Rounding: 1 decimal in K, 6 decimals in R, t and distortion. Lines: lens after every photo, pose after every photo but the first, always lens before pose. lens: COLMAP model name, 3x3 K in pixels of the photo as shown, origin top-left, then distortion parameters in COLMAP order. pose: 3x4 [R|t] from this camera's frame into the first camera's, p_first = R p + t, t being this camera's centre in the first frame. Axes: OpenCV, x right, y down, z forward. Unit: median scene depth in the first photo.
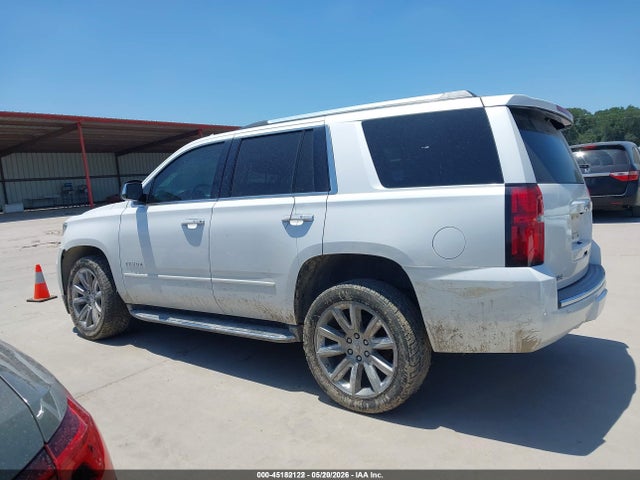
lens RADIAL K [[519.9, 0, 320.0], [0, 519.9, 240.0], [0, 0, 1]] dist [0.127328, -0.179792]
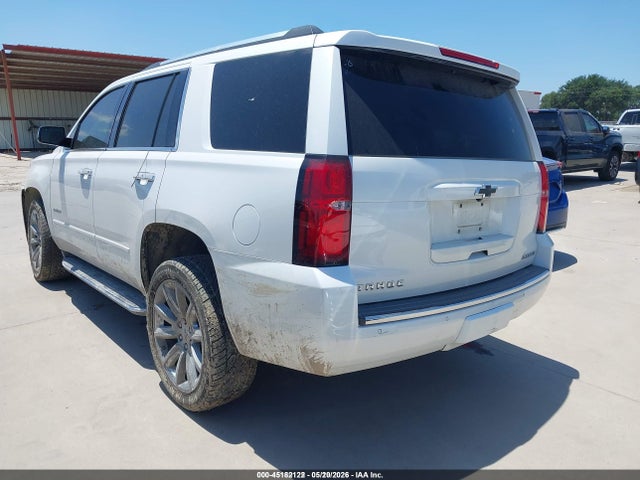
lens RADIAL K [[519.9, 0, 320.0], [0, 519.9, 240.0], [0, 0, 1]] dist [0.127328, -0.179792]
pose [[0.960548, 0.107698, -0.256415, 0.487623], [-0.084668, 0.991454, 0.099253, -0.051454], [0.264913, -0.073627, 0.961457, 0.240790]]
